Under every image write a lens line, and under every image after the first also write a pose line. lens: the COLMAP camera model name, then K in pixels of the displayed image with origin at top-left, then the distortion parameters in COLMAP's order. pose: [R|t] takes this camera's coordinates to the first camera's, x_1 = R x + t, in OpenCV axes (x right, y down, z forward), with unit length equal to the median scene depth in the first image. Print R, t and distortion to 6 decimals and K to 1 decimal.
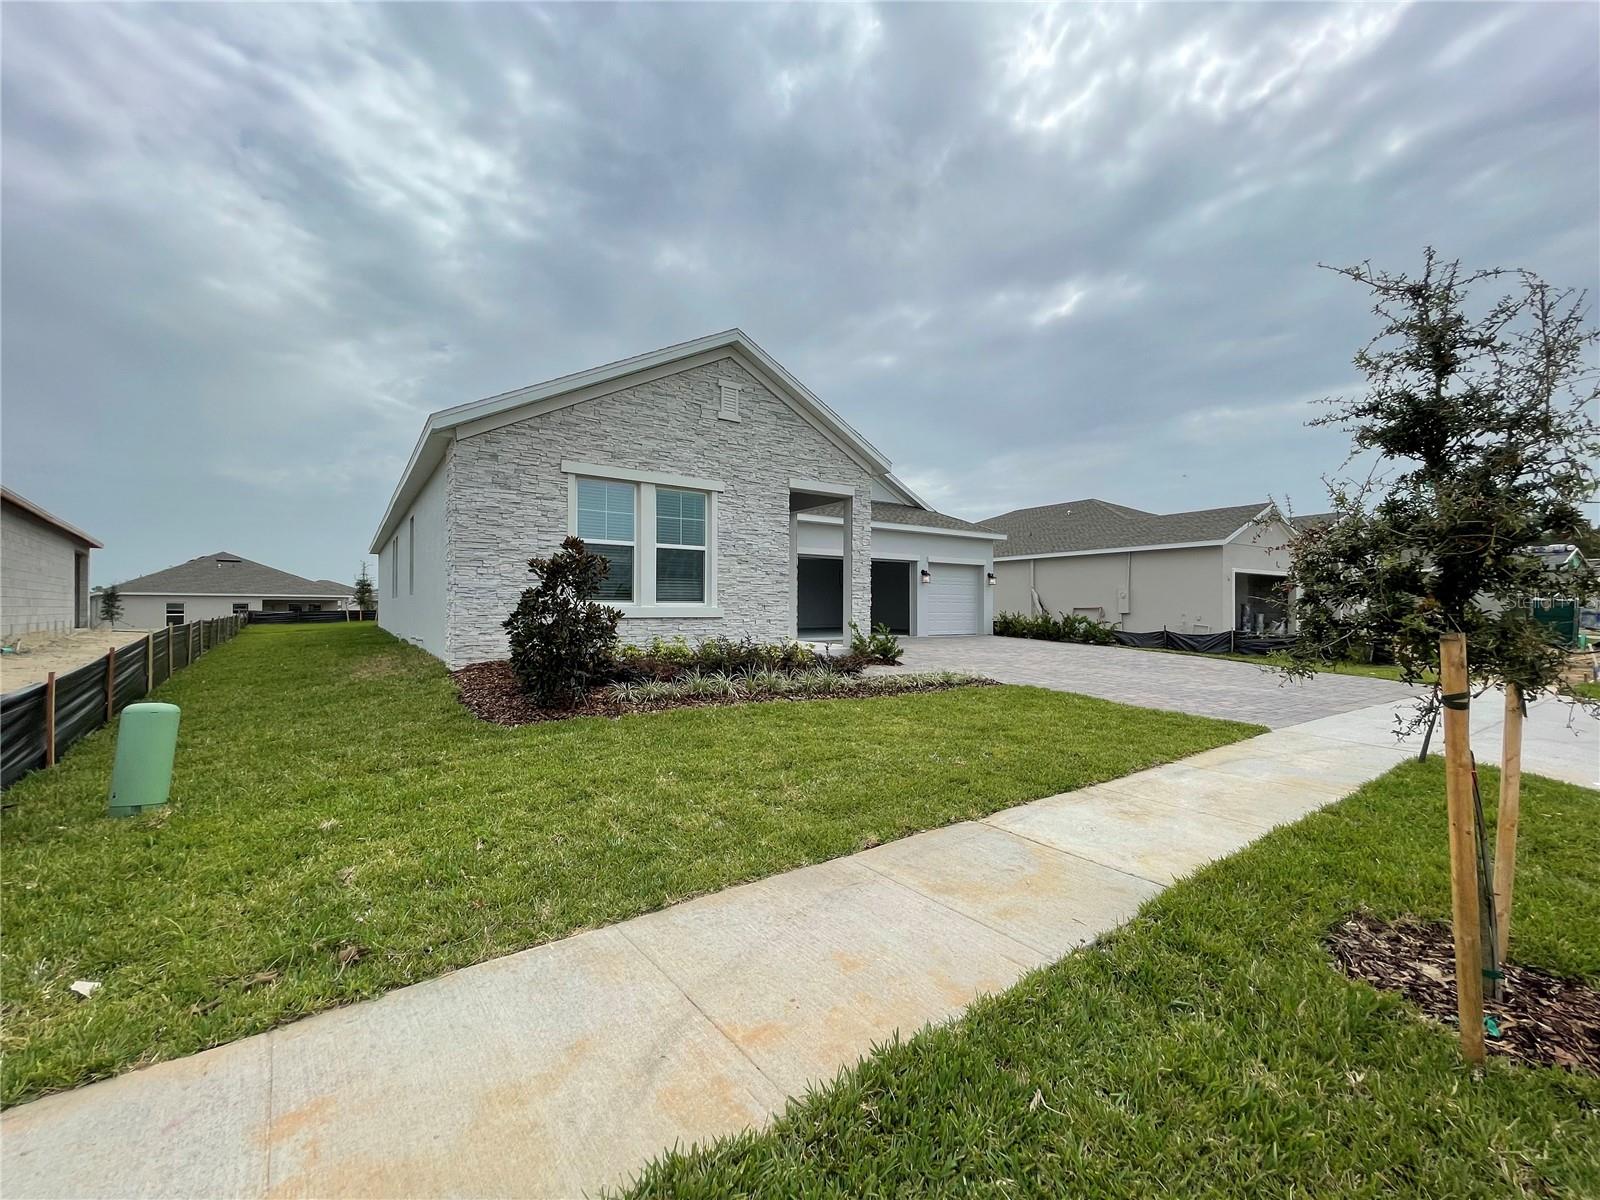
lens RADIAL K [[644.5, 0, 792.3], [0, 644.5, 609.6], [0, 0, 1]] dist [0.017729, -0.008079]
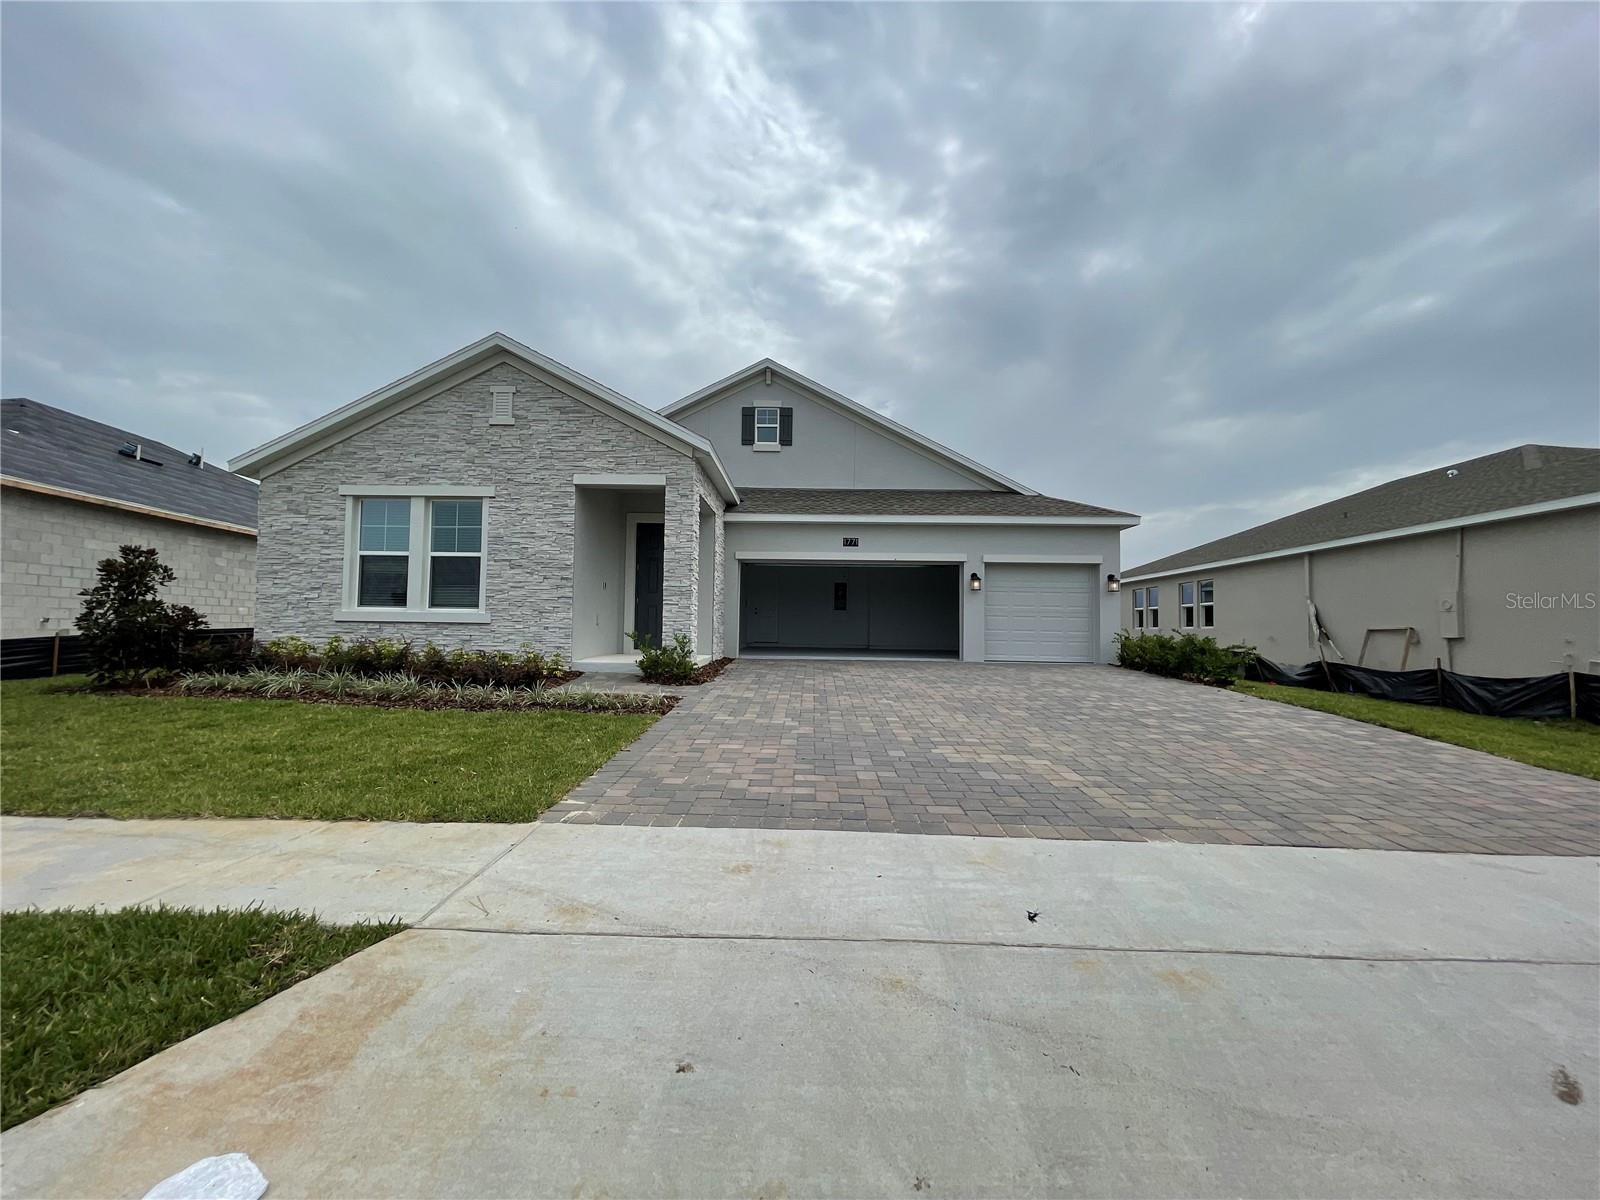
lens RADIAL K [[646.7, 0, 799.1], [0, 646.7, 608.7], [0, 0, 1]] dist [-0.007706, 0.005137]
pose [[0.804376, -0.009848, -0.594040, 0.851024], [-0.014738, 0.999224, -0.036522, 0.018657], [0.593938, 0.038132, 0.803606, 0.482356]]
